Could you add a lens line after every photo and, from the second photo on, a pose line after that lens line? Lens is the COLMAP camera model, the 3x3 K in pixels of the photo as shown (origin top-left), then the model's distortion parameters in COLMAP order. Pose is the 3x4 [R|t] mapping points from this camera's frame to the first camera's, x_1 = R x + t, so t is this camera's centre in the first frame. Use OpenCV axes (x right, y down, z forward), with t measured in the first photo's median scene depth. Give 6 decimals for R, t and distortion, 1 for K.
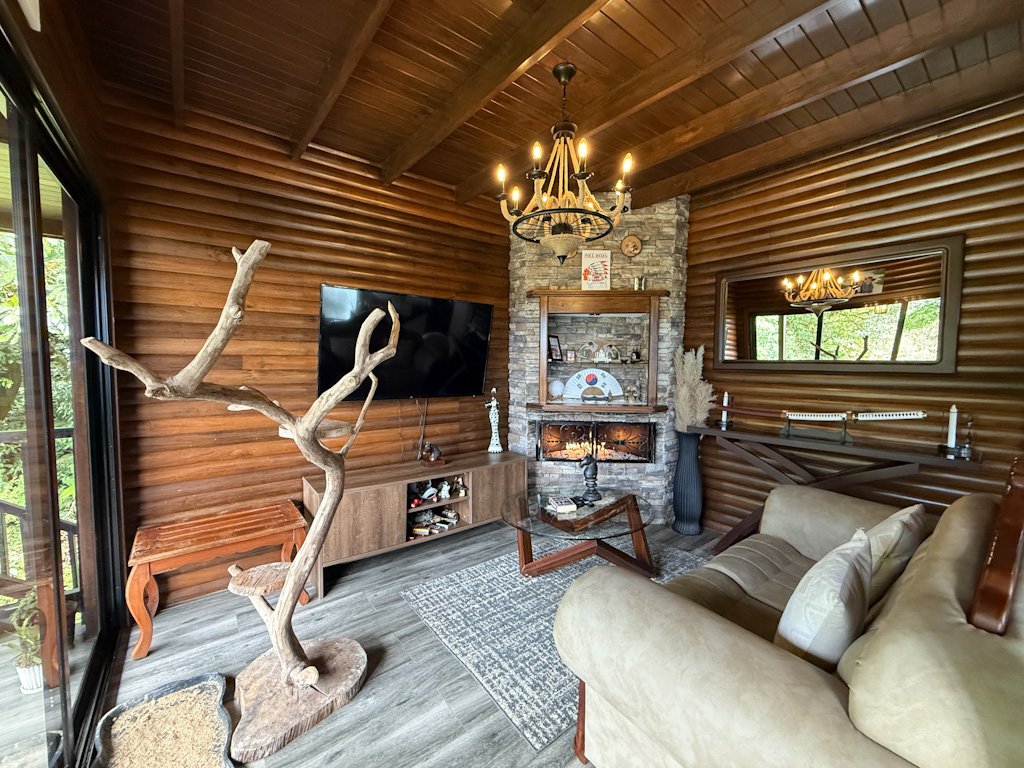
lens RADIAL K [[407.2, 0, 512.1], [0, 407.2, 382.3], [0, 0, 1]] dist [0.000659, -0.000080]
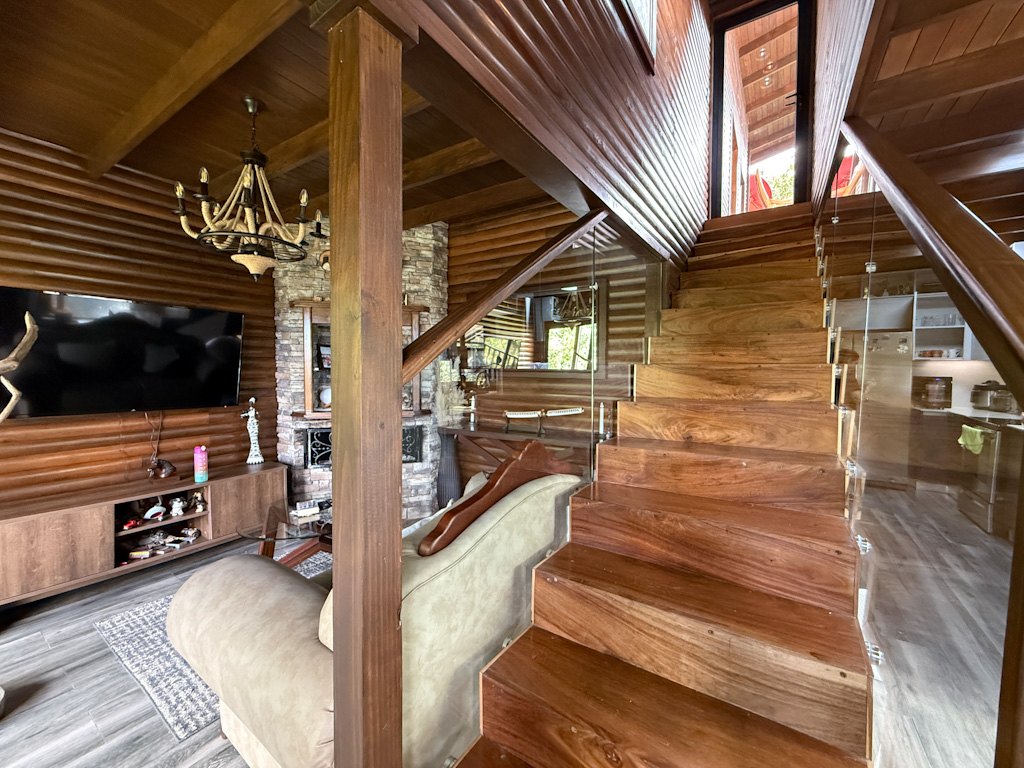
lens RADIAL K [[407.2, 0, 511.4], [0, 407.2, 382.3], [0, 0, 1]] dist [0.000659, -0.000080]
pose [[0.949734, -0.013949, 0.312747, 0.250778], [0.018382, 0.999768, -0.011229, -0.000869], [-0.312518, 0.016414, 0.949770, -0.131696]]
